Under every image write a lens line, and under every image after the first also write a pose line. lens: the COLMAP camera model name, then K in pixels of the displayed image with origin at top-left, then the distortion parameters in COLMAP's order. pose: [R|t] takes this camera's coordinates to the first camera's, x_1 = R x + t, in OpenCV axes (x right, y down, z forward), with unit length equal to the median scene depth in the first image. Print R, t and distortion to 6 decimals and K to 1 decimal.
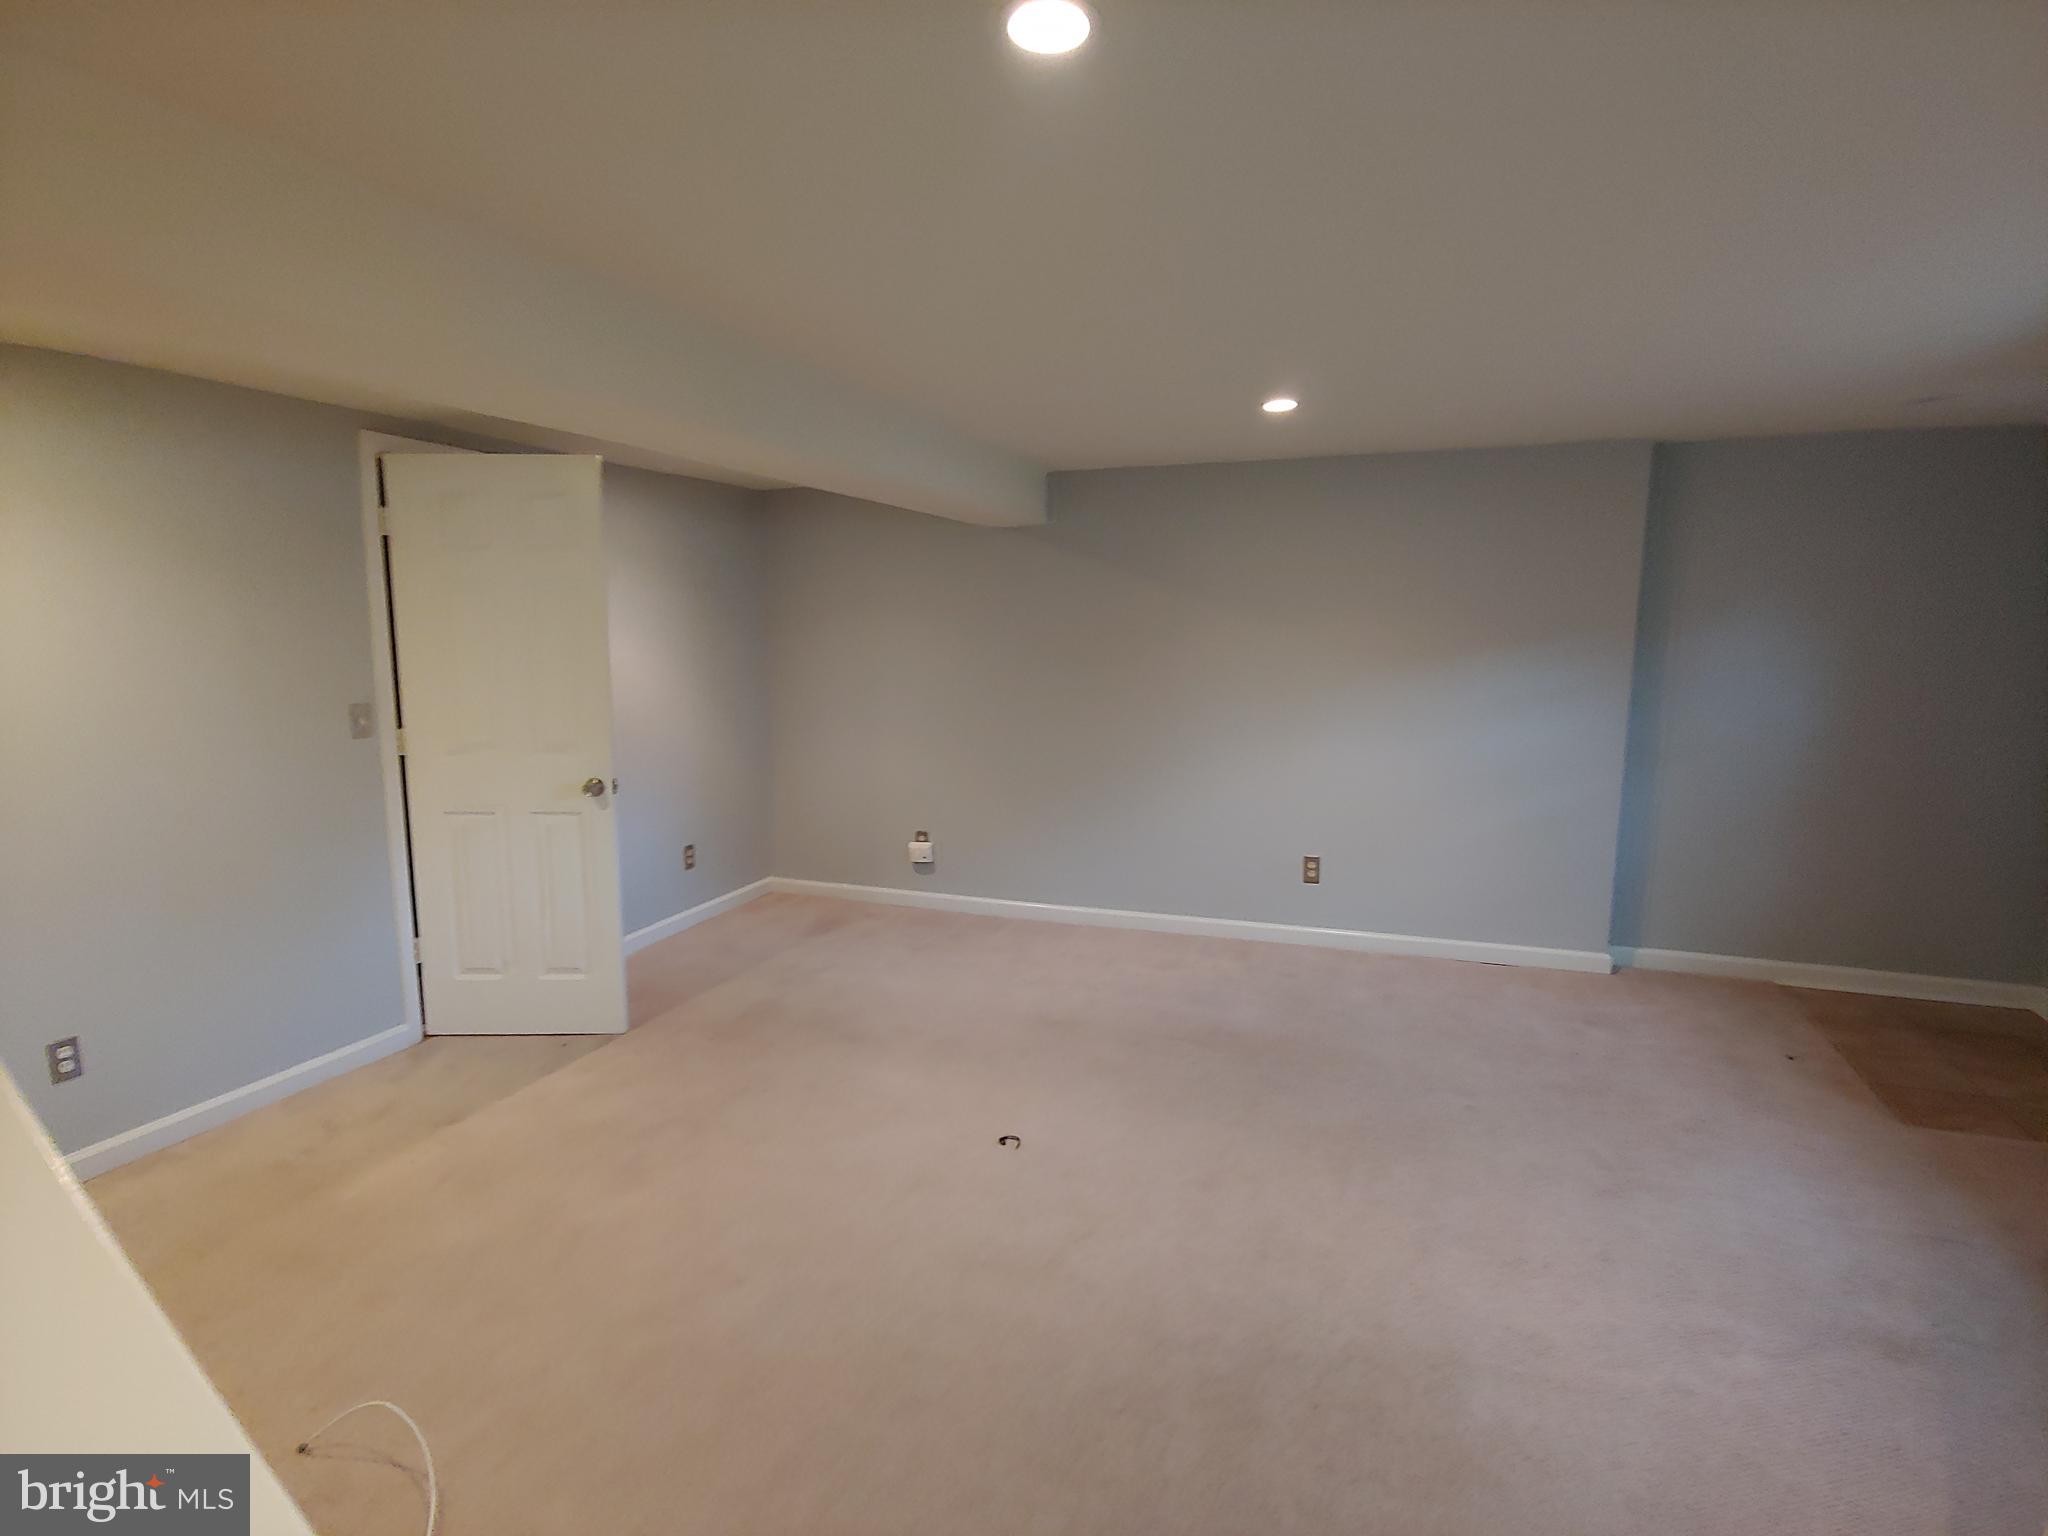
lens RADIAL K [[1026.7, 0, 1022.2], [0, 1026.7, 776.2], [0, 0, 1]] dist [-0.014322, 0.000716]
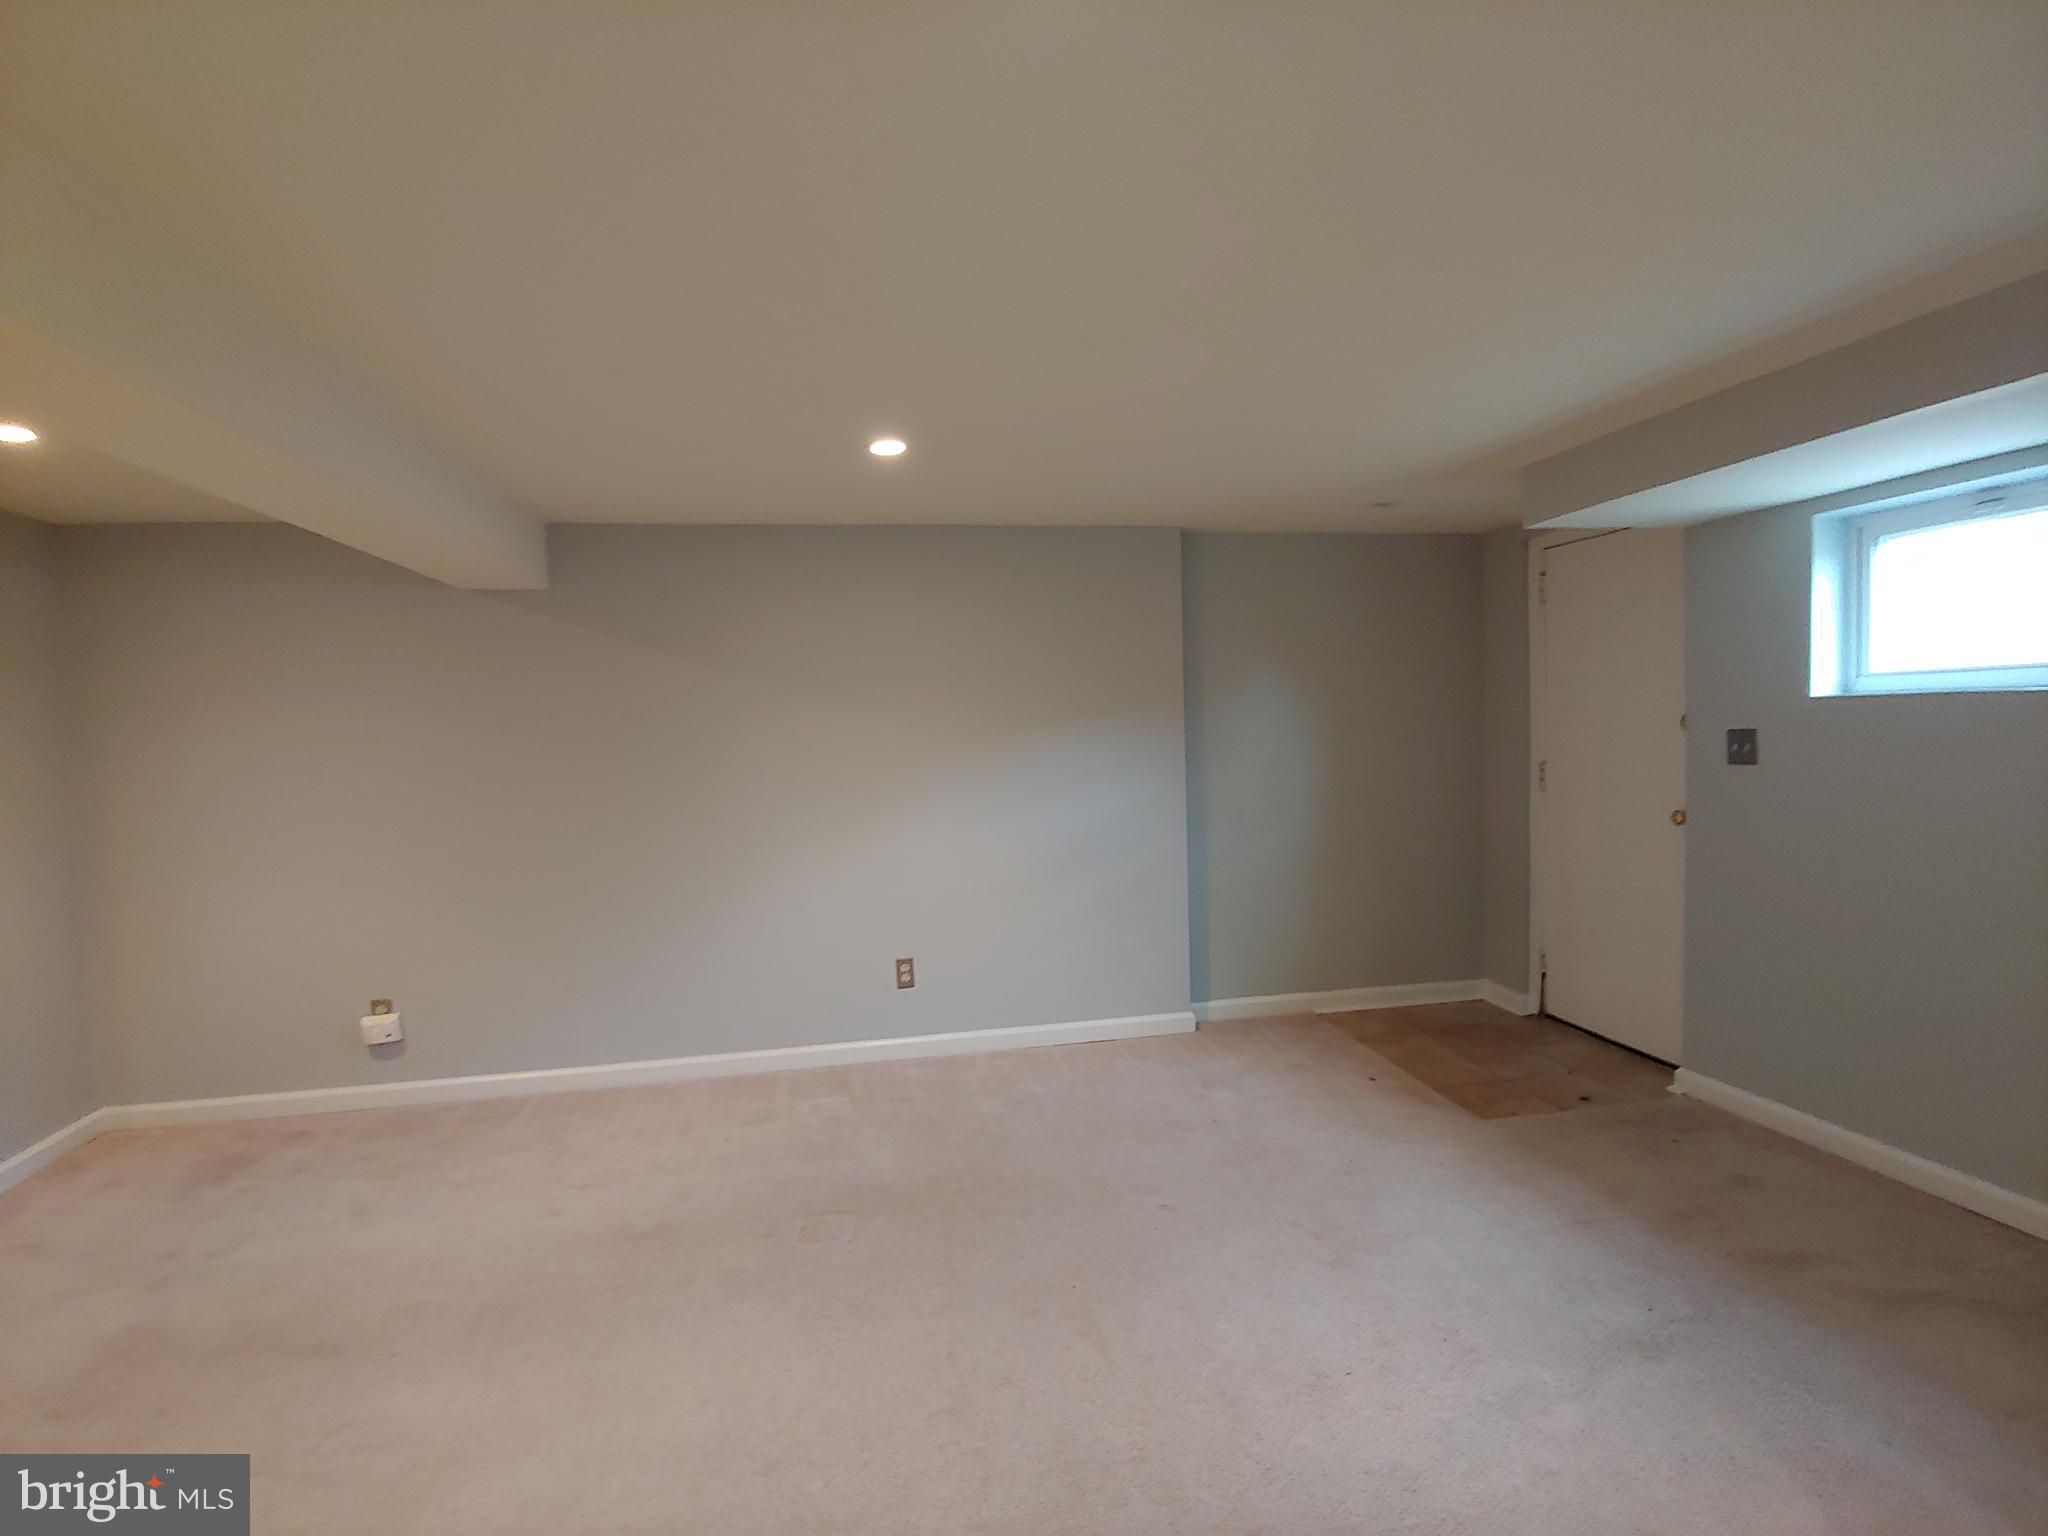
lens RADIAL K [[1026.7, 0, 1022.2], [0, 1026.7, 776.2], [0, 0, 1]] dist [-0.014322, 0.000716]
pose [[0.850868, -0.049431, 0.523049, -0.098914], [0.101919, 0.992182, -0.072030, -0.004947], [-0.515399, 0.114596, 0.849253, 0.177948]]
